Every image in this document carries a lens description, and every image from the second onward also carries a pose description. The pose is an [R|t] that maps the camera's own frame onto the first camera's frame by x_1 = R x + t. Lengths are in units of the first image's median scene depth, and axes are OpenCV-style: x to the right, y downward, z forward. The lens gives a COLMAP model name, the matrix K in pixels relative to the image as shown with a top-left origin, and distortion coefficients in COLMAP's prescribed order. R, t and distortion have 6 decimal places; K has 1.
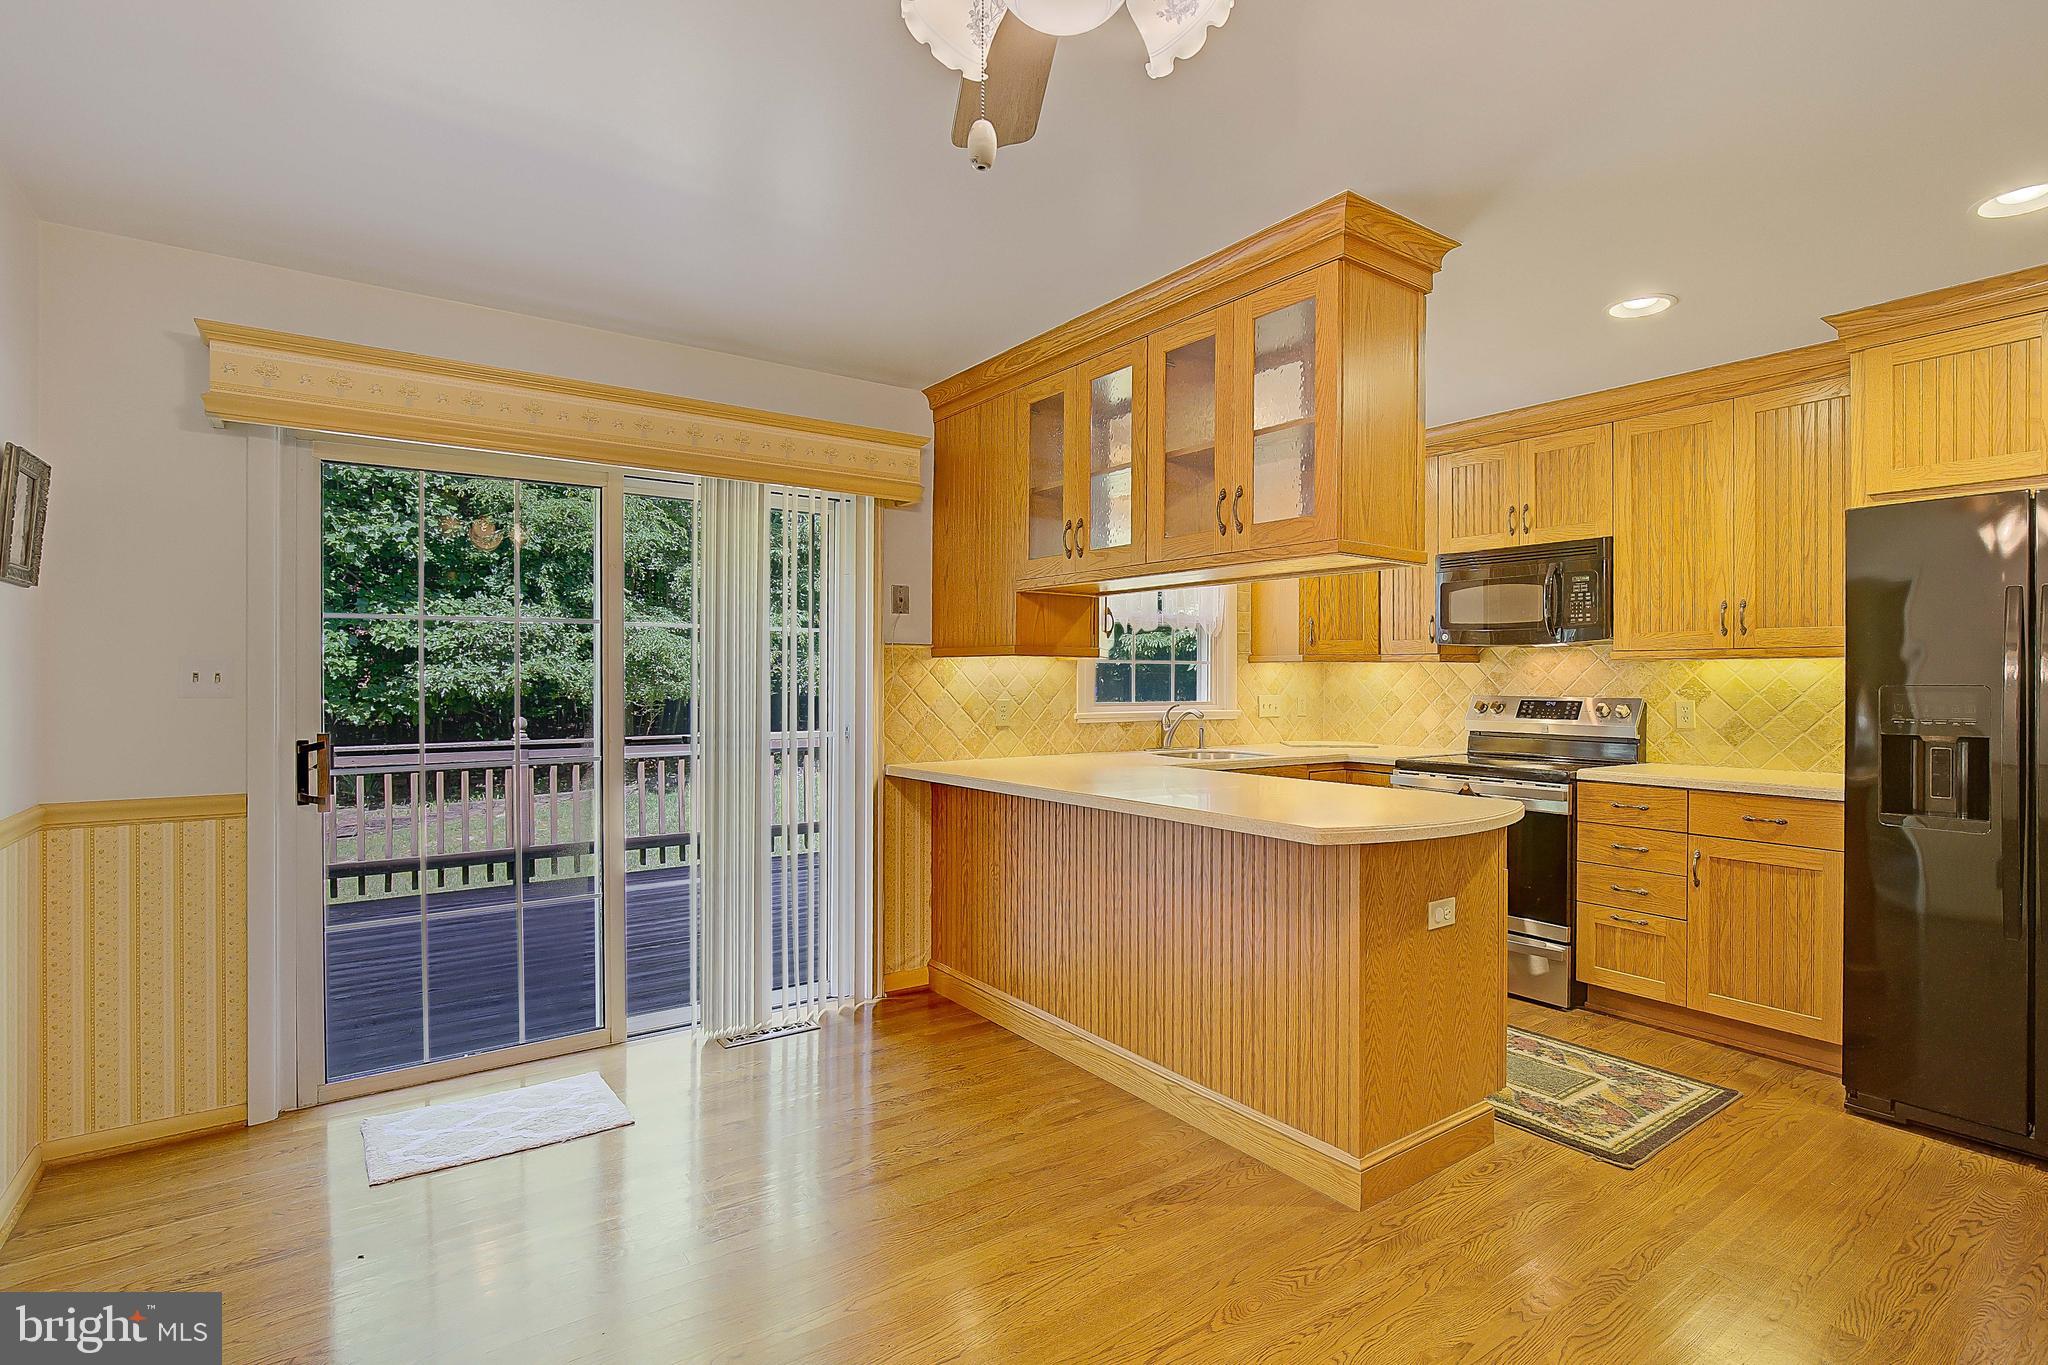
lens RADIAL K [[954.6, 0, 1024.6], [0, 954.6, 679.0], [0, 0, 1]] dist [-0.017968, 0.007658]
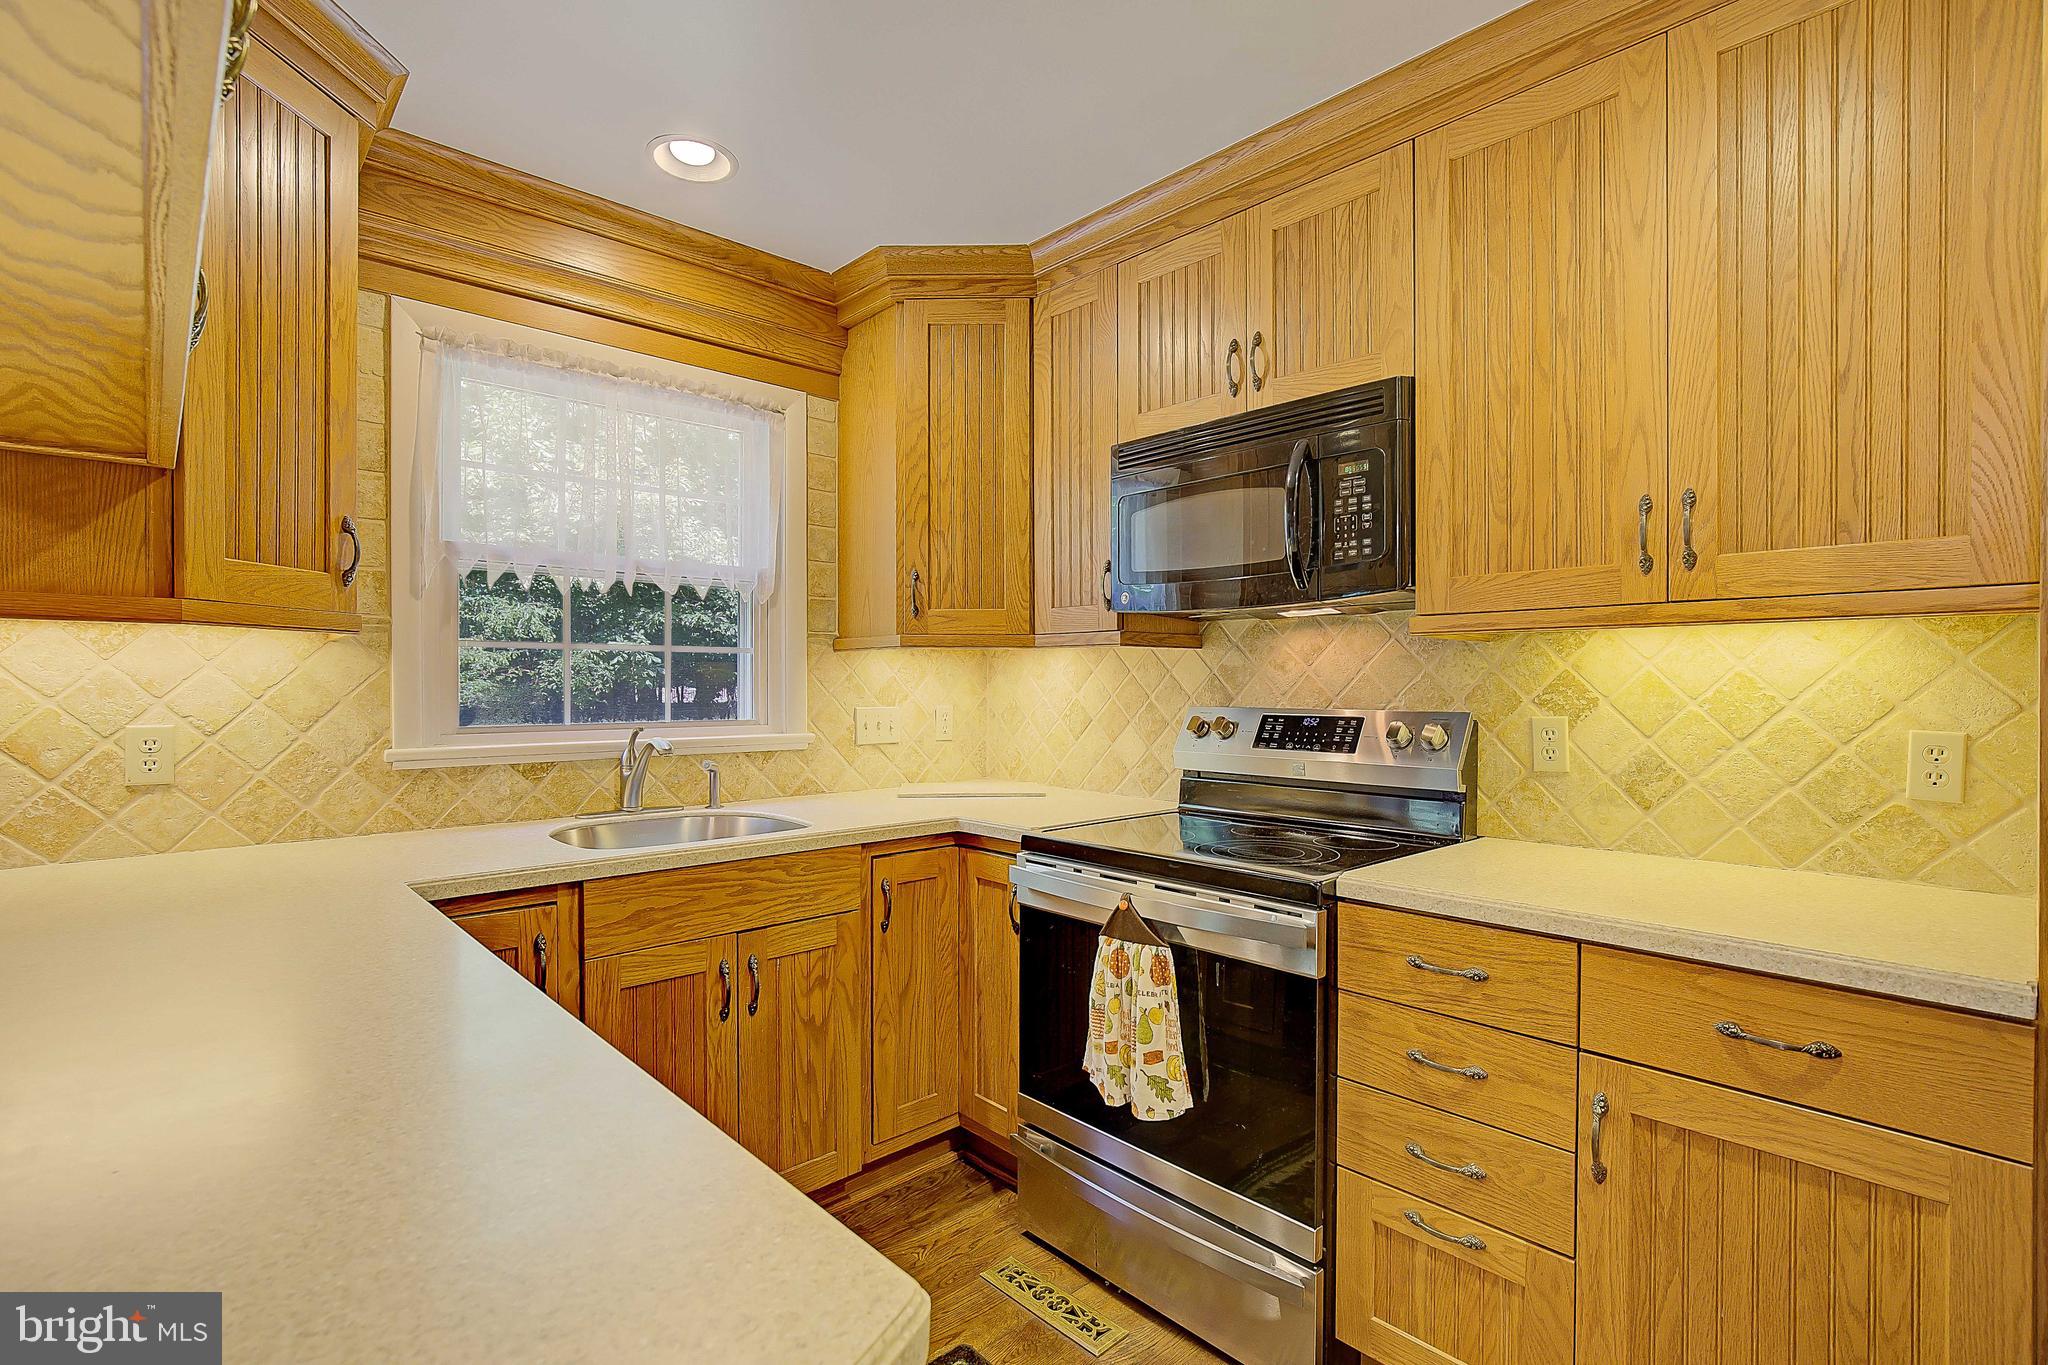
lens RADIAL K [[954.6, 0, 1011.2], [0, 954.6, 694.1], [0, 0, 1]] dist [-0.017968, 0.007658]
pose [[0.990865, -0.006310, 0.134707, 0.344311], [0.004828, 0.999924, 0.011328, 0.003512], [-0.134768, -0.010575, 0.990821, 0.537186]]
